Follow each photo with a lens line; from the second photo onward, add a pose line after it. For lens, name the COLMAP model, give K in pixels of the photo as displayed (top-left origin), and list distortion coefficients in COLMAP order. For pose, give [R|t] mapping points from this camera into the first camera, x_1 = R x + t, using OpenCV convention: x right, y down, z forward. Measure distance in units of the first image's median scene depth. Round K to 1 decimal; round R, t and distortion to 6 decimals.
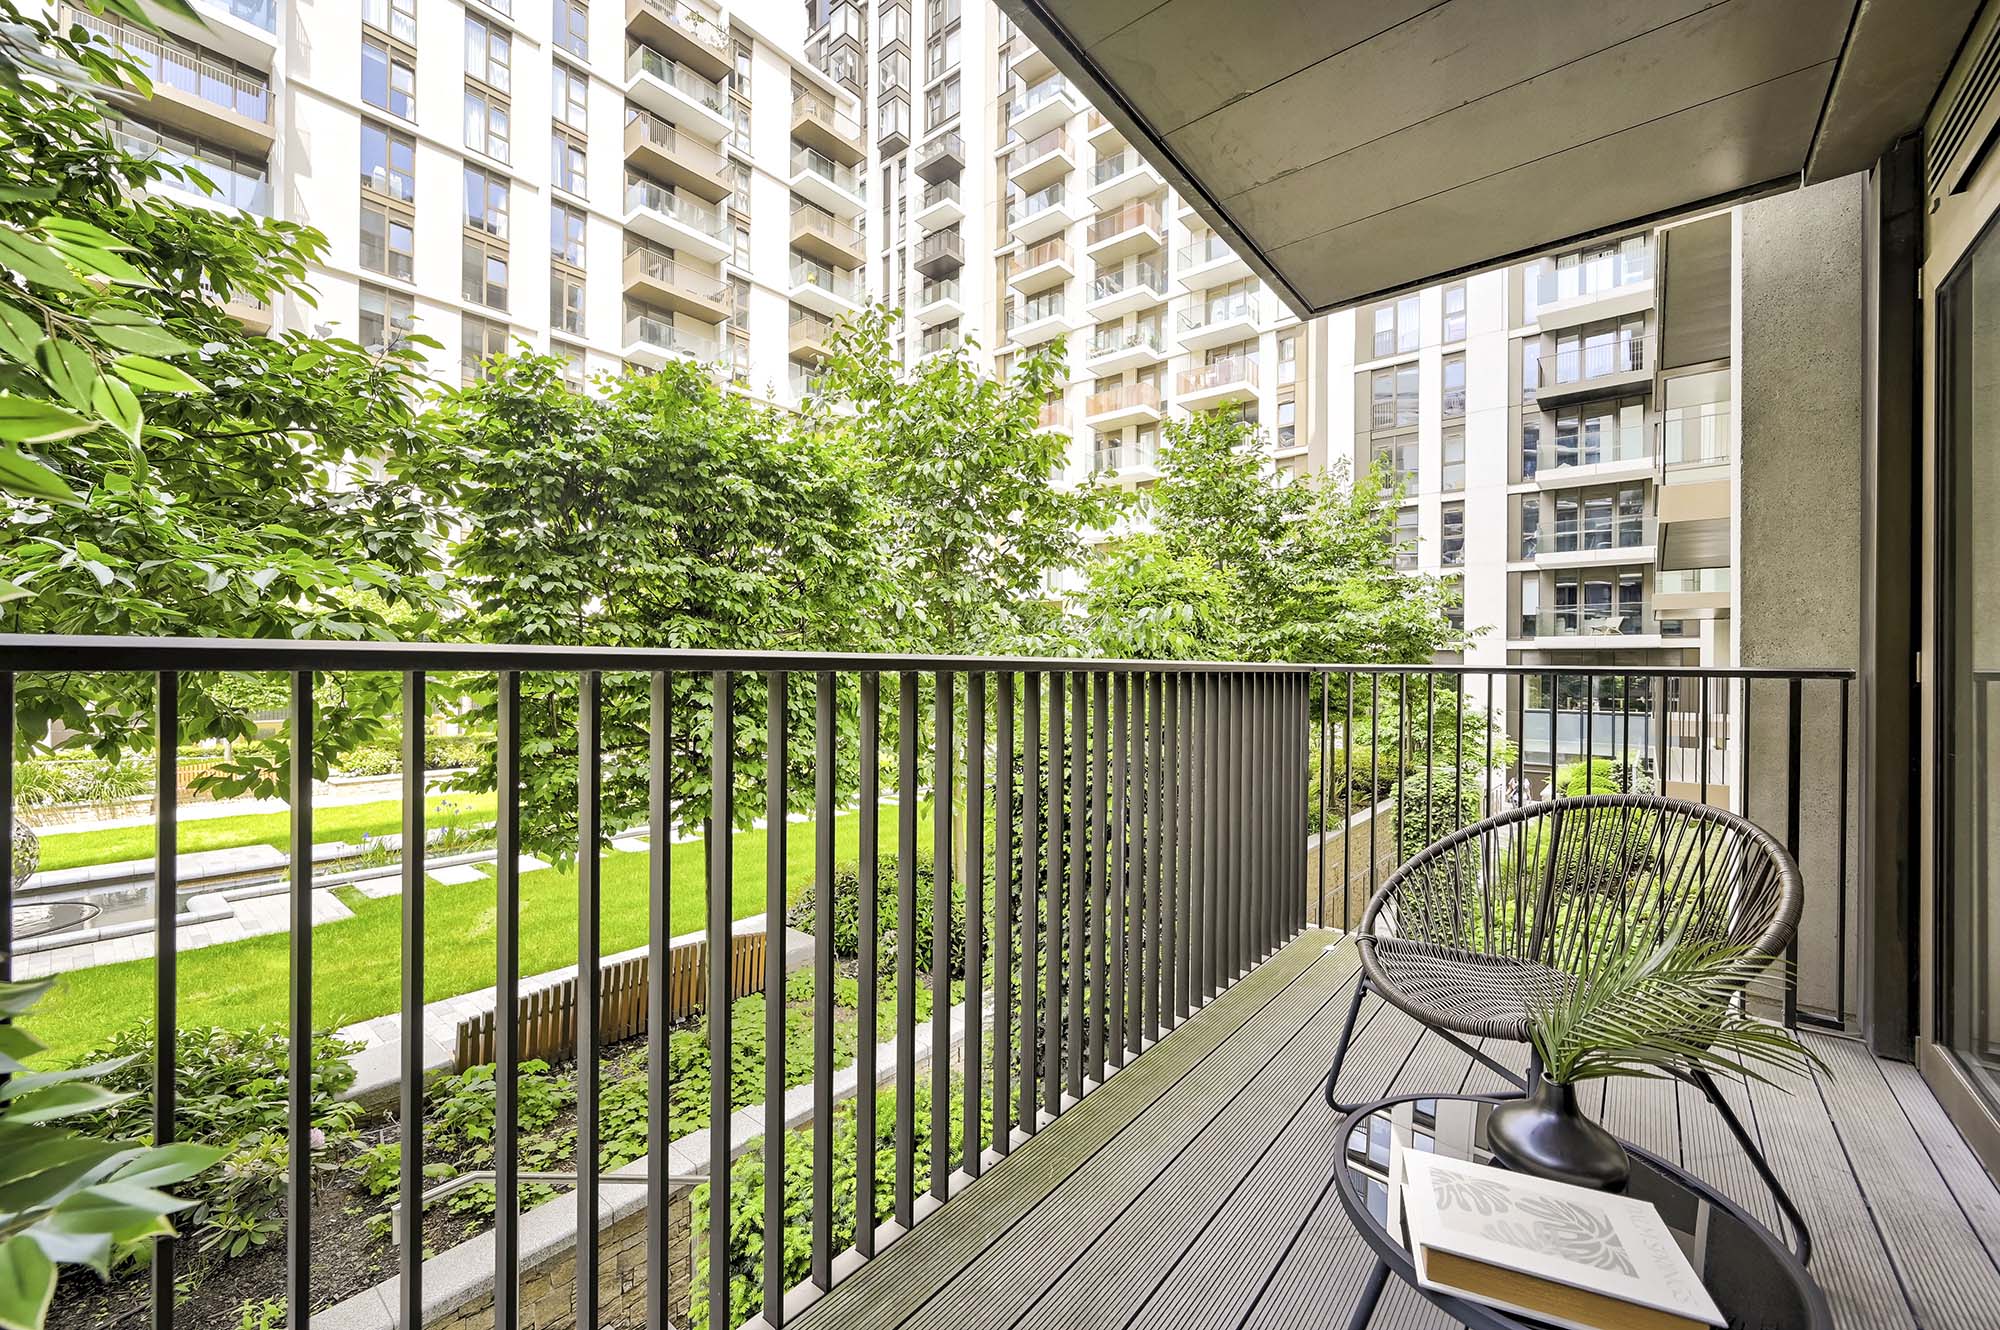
lens RADIAL K [[788.2, 0, 1009.8], [0, 788.2, 662.4], [0, 0, 1]] dist [0.000110, 0.000916]
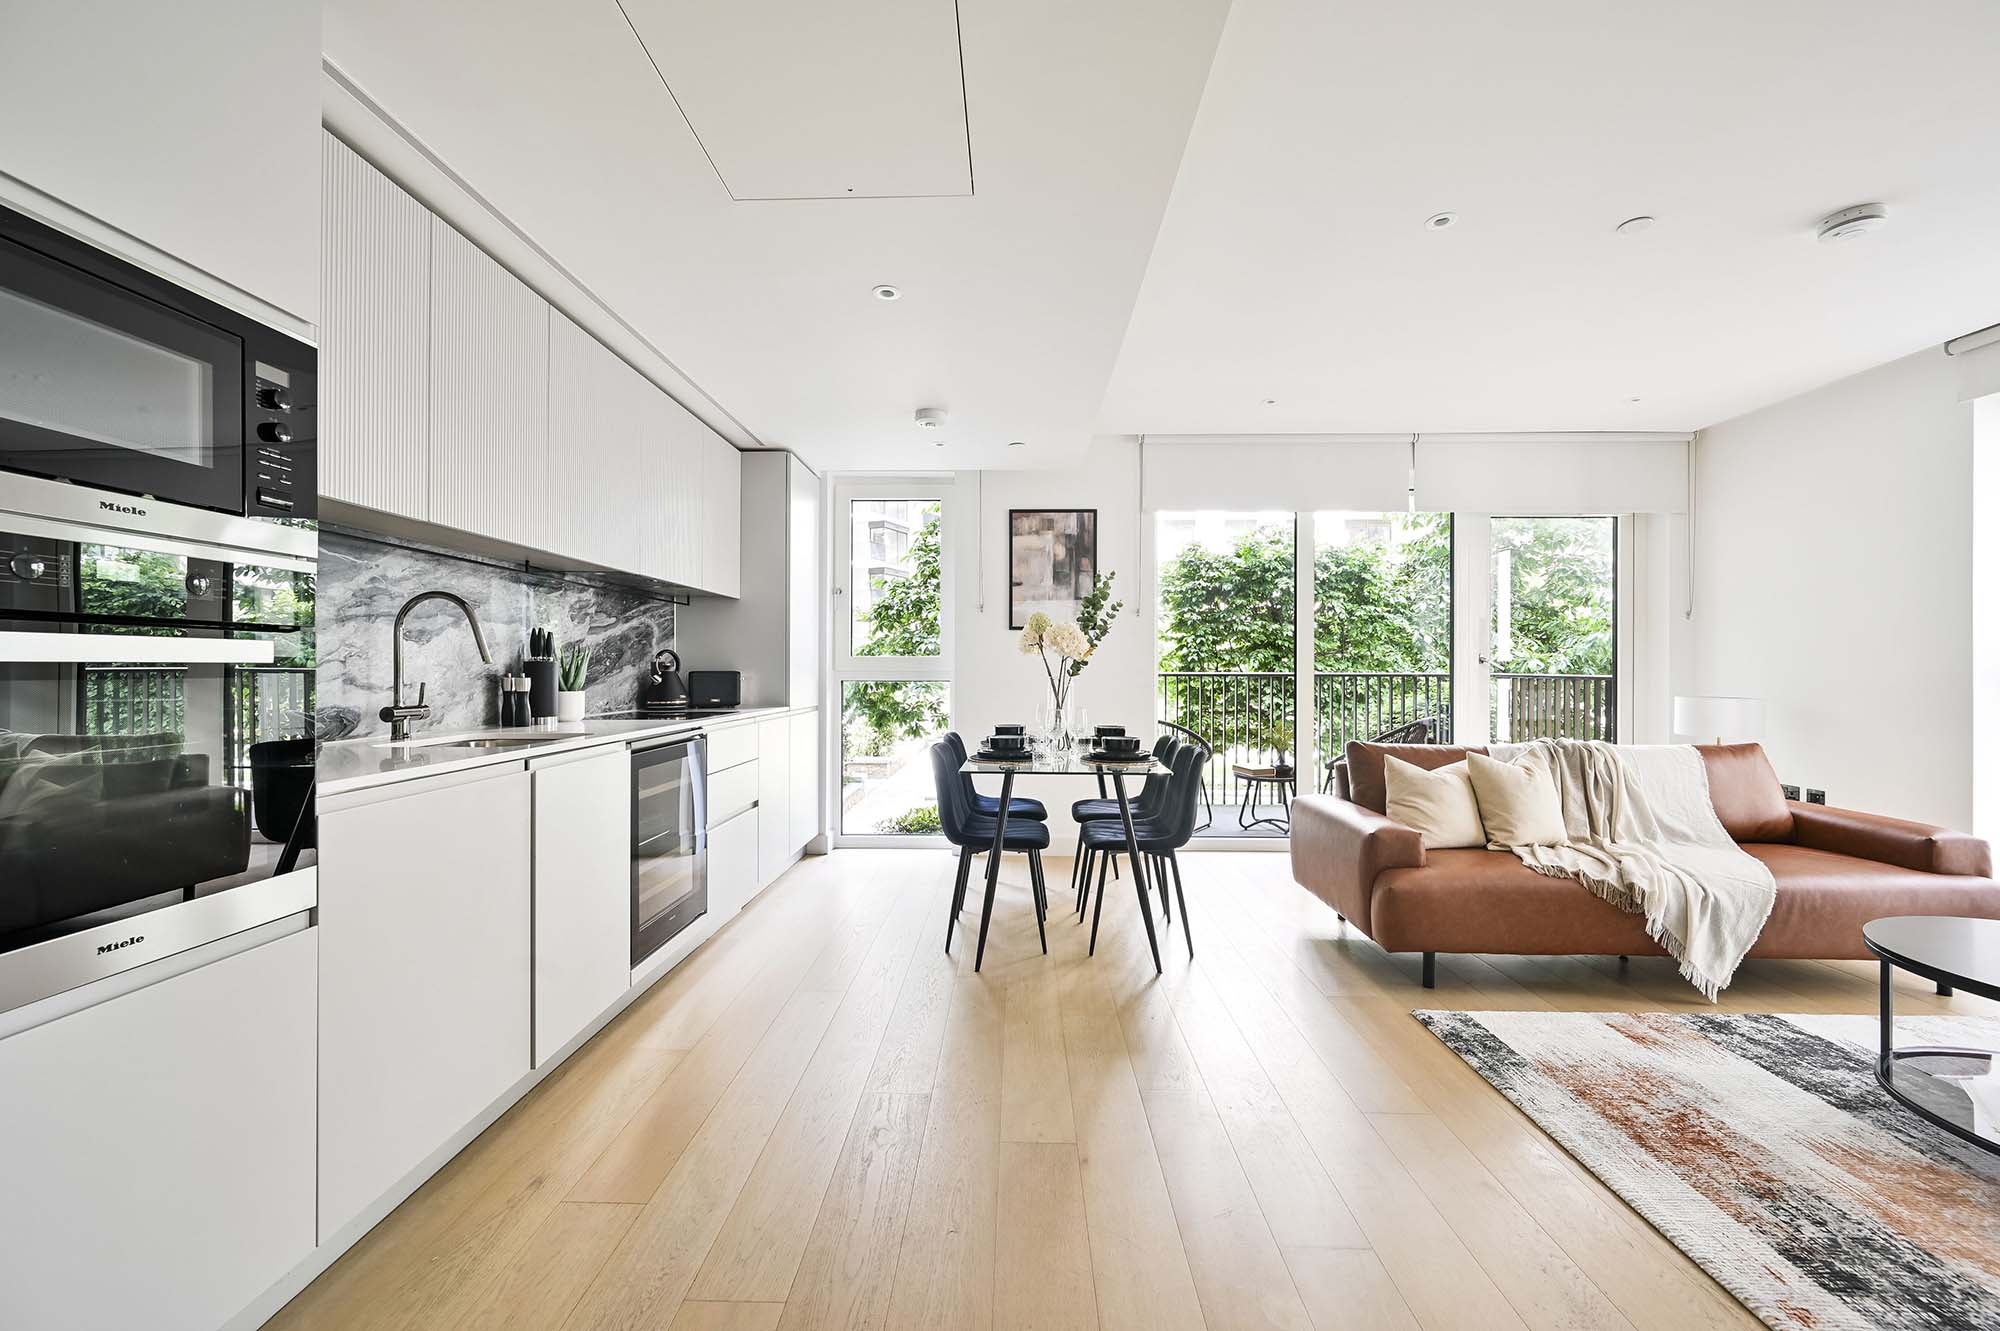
lens RADIAL K [[788.2, 0, 1000.6], [0, 788.2, 673.3], [0, 0, 1]] dist [0.000110, 0.000916]
pose [[0.615693, 0.004552, -0.787973, 0.845914], [0.004512, 0.999947, 0.009302, -0.018578], [0.787974, -0.009283, 0.615639, -0.856969]]
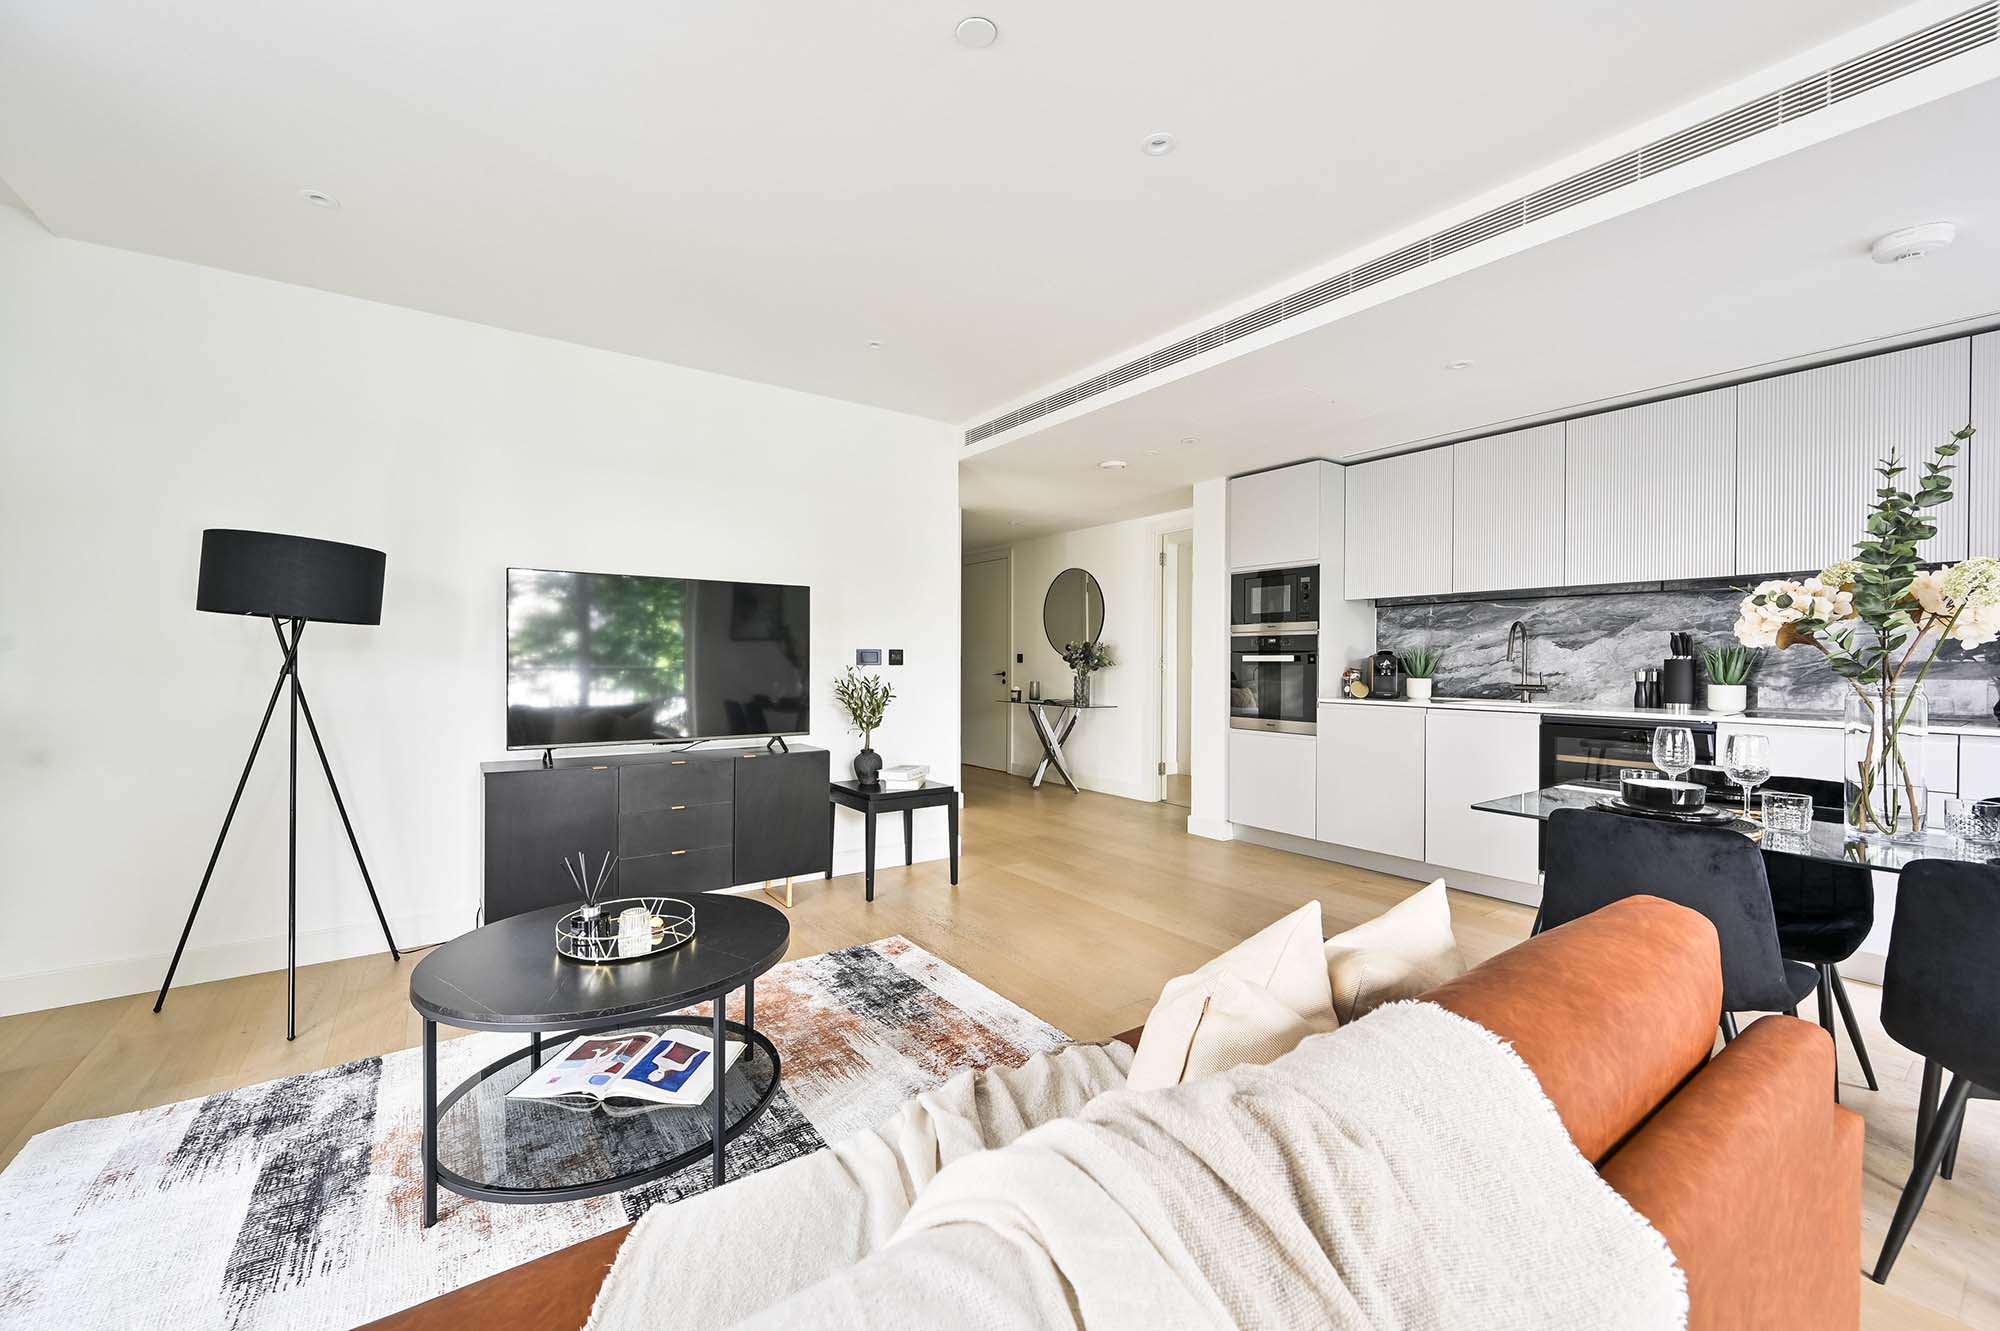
lens RADIAL K [[788.2, 0, 996.4], [0, 788.2, 667.0], [0, 0, 1]] dist [0.000110, 0.000916]
pose [[-0.965893, -0.007826, 0.258824, 0.581881], [-0.007602, 0.999969, 0.001866, -0.012152], [-0.258830, -0.000166, -0.965923, 0.173381]]
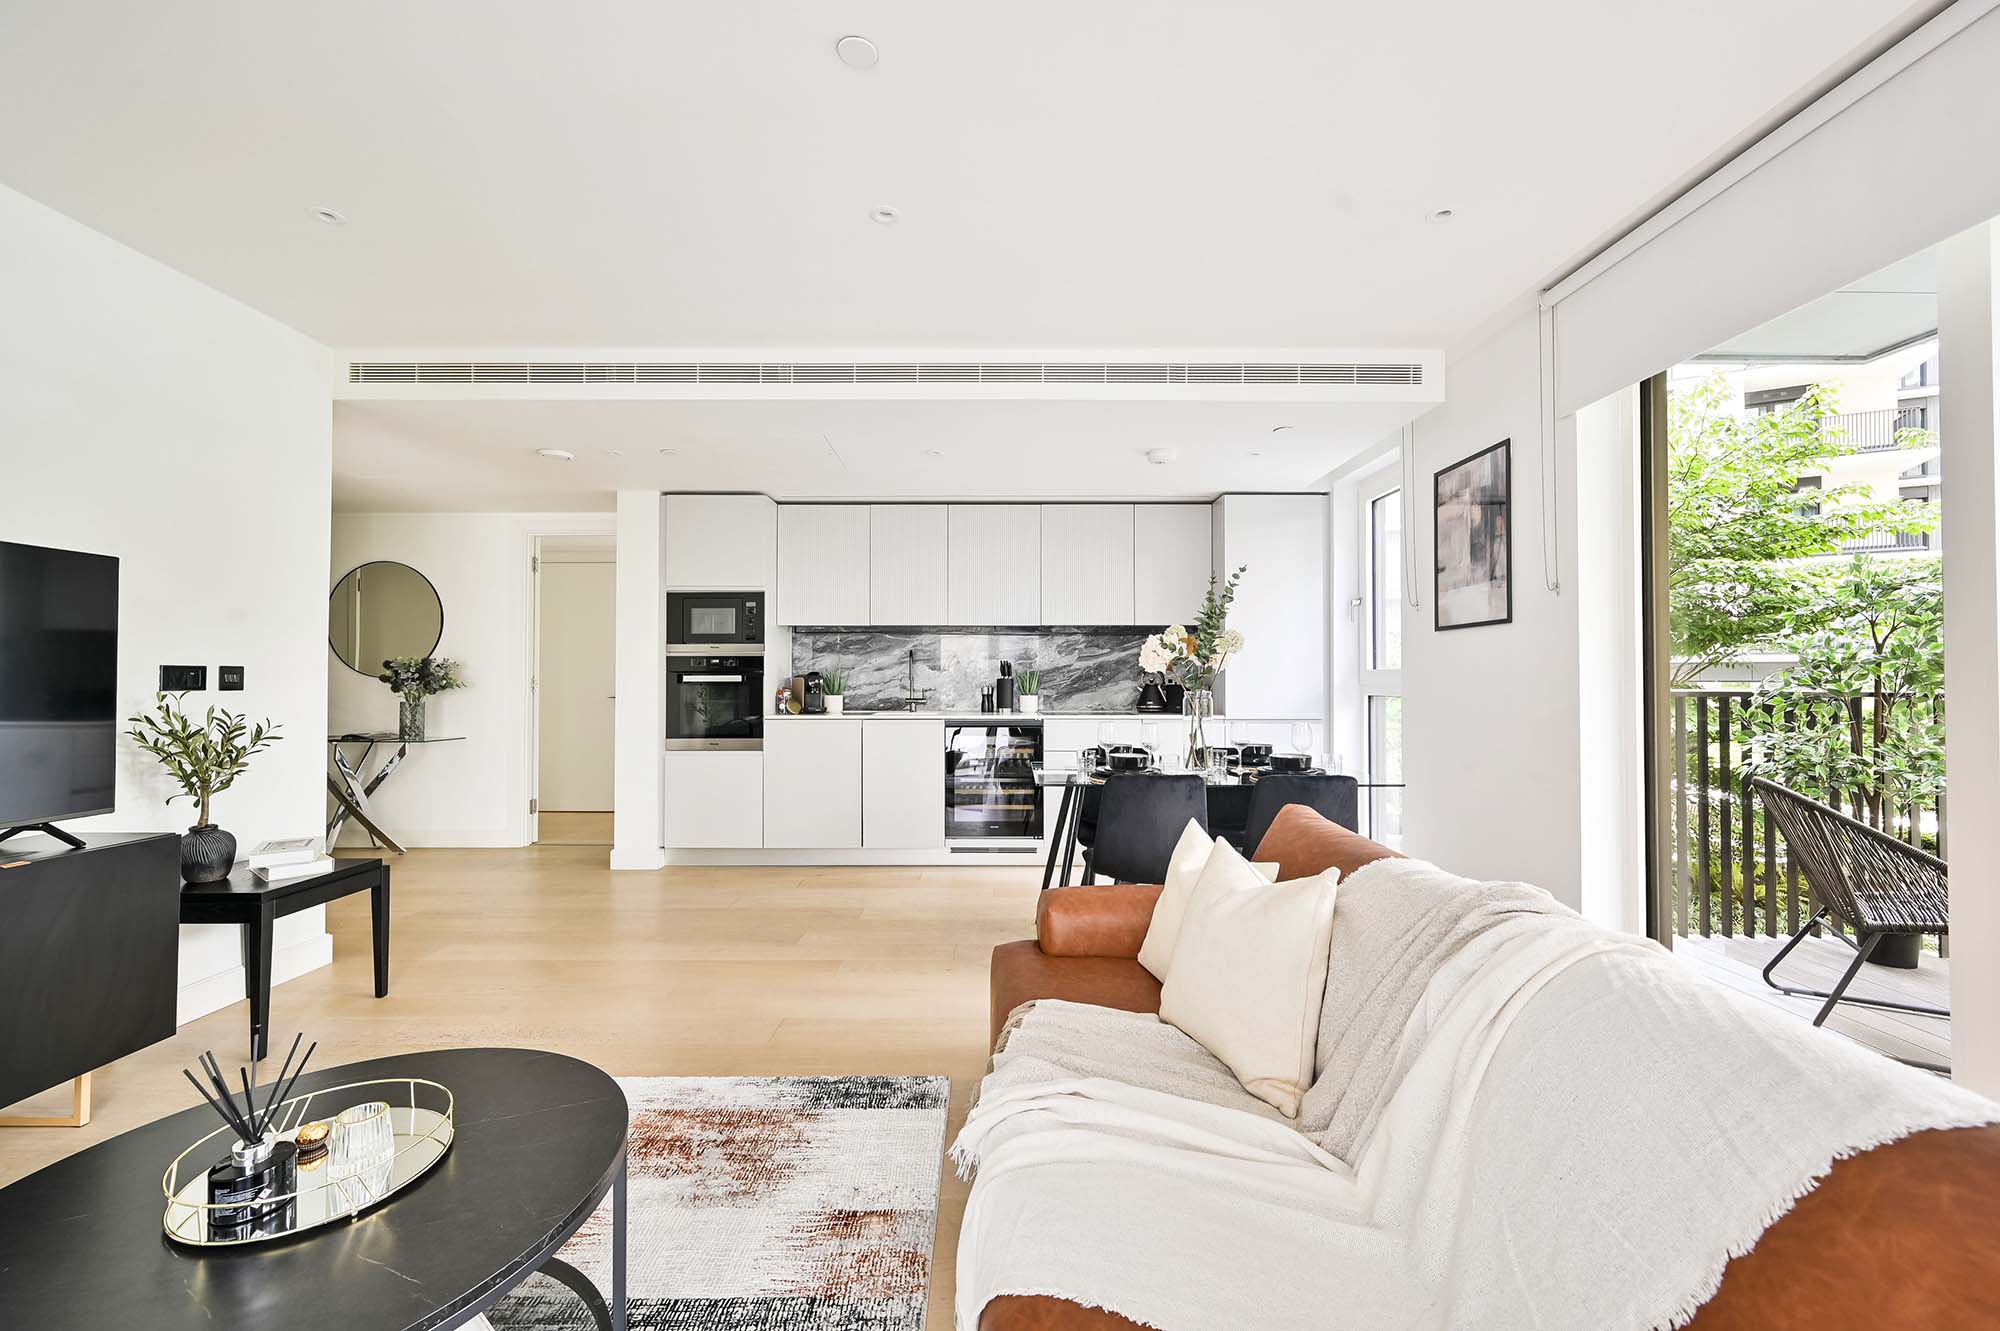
lens RADIAL K [[788.2, 0, 998.1], [0, 788.2, 668.8], [0, 0, 1]] dist [0.000110, 0.000916]
pose [[-0.775756, -0.010553, -0.630945, 0.872199], [0.003893, 0.999761, -0.021508, -0.013214], [0.631021, -0.019141, -0.775529, 0.138830]]
